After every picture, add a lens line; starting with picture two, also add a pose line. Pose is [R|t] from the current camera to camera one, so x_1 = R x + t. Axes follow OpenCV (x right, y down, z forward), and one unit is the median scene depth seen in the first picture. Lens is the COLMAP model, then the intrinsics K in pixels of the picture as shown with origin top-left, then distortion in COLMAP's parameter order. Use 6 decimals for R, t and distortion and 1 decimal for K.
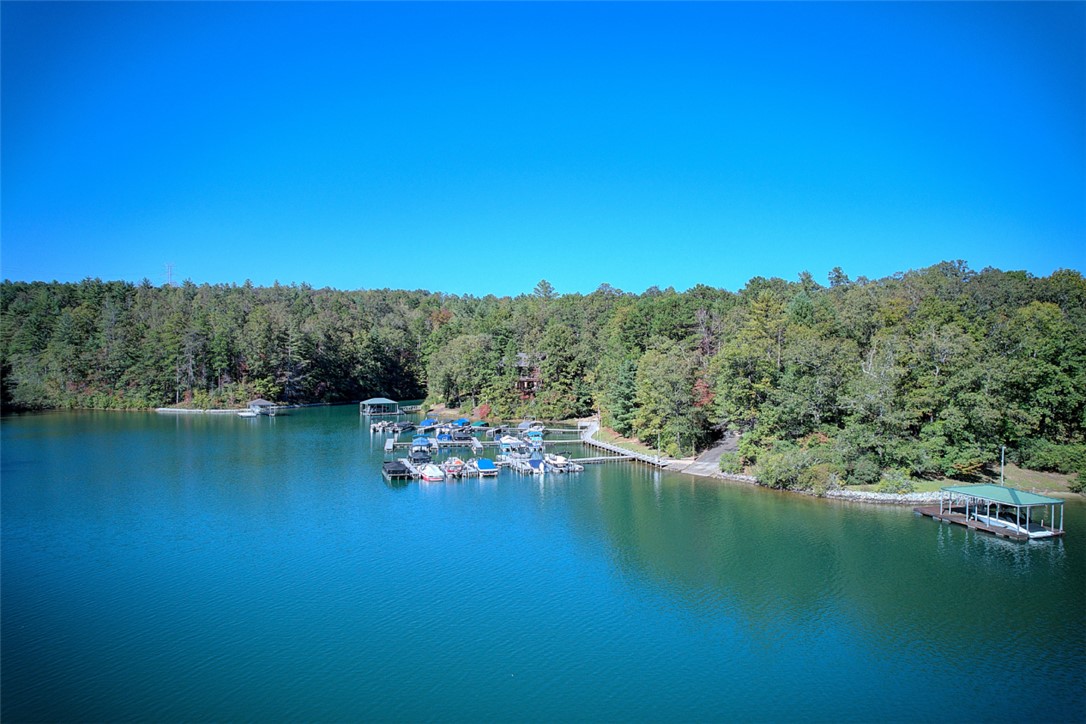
lens RADIAL K [[699.1, 0, 544.6], [0, 699.1, 373.7], [0, 0, 1]] dist [-0.063531, 0.051344]
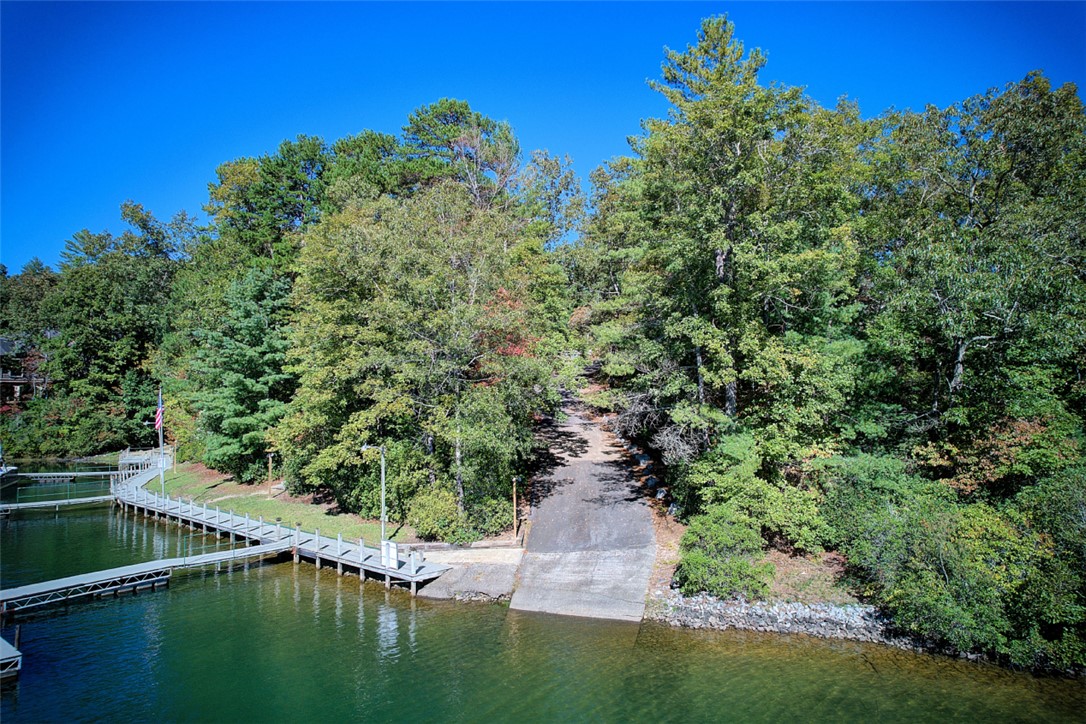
lens RADIAL K [[699.1, 0, 544.5], [0, 699.1, 369.7], [0, 0, 1]] dist [-0.063531, 0.051344]
pose [[0.851531, 0.028317, 0.523538, 0.041108], [0.007418, 0.997790, -0.066034, 0.039935], [-0.524251, 0.060114, 0.849439, 0.420080]]
